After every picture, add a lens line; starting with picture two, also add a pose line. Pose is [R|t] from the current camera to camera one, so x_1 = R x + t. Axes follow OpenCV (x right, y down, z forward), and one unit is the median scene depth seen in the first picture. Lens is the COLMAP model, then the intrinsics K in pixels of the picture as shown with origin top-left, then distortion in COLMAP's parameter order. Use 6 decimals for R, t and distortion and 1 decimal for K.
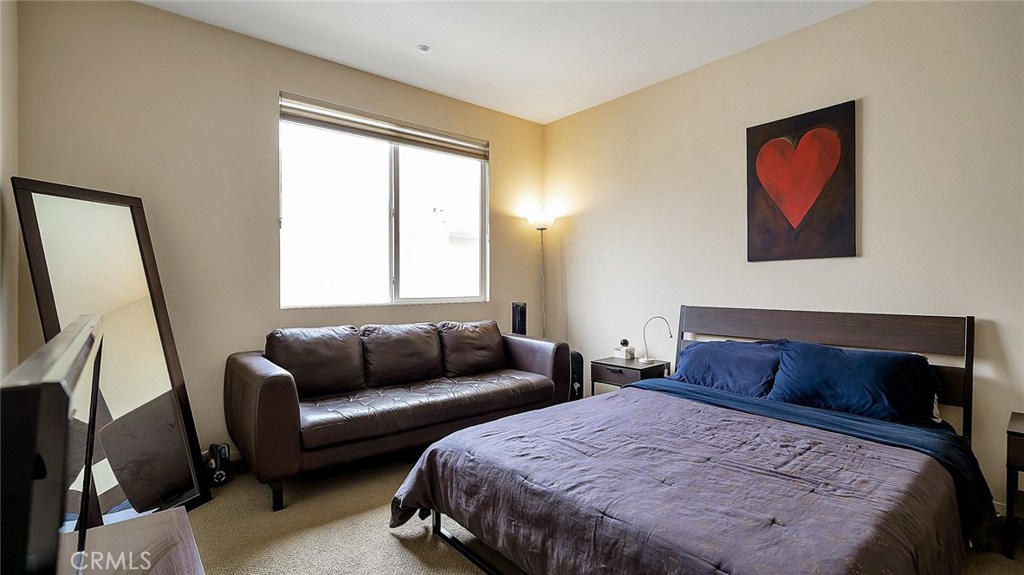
lens RADIAL K [[467.3, 0, 515.0], [0, 467.3, 283.2], [0, 0, 1]] dist [-0.002831, 0.004338]
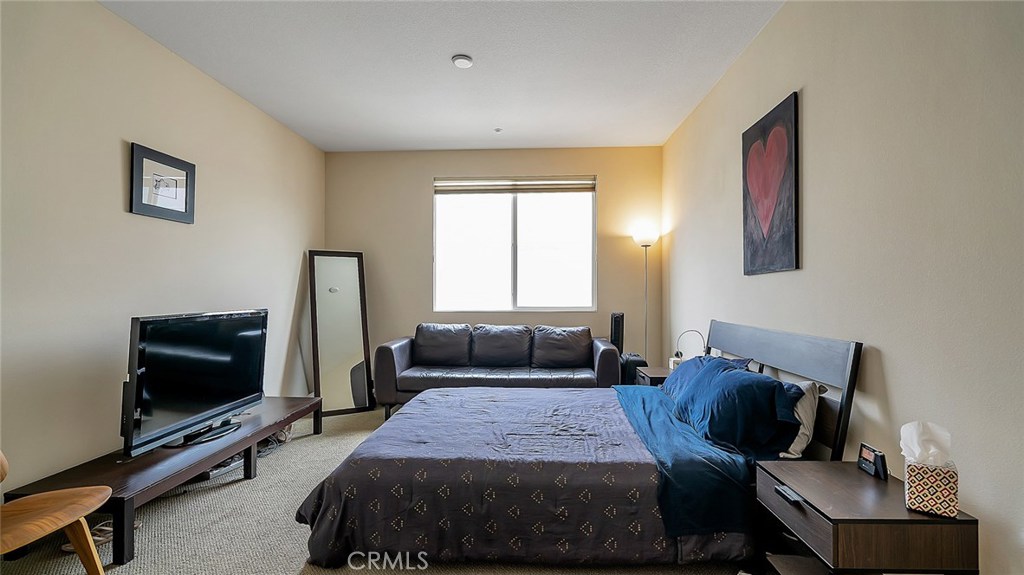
lens RADIAL K [[467.3, 0, 510.4], [0, 467.3, 288.6], [0, 0, 1]] dist [-0.002831, 0.004338]
pose [[0.730190, -0.004954, -0.683226, 0.717906], [-0.000602, 0.999969, -0.007895, -0.010532], [0.683244, 0.006176, 0.730164, -0.004773]]
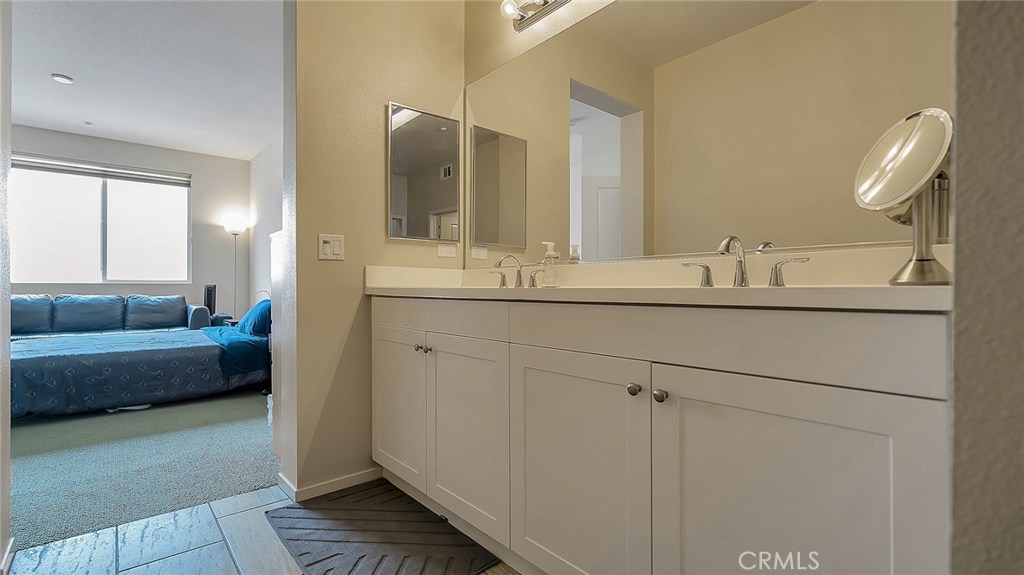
lens RADIAL K [[467.3, 0, 506.0], [0, 467.3, 286.1], [0, 0, 1]] dist [-0.002831, 0.004338]
pose [[0.999994, 0.000798, 0.003494, 1.129533], [-0.000788, 0.999996, -0.002871, 0.060862], [-0.003496, 0.002868, 0.999990, -0.570211]]
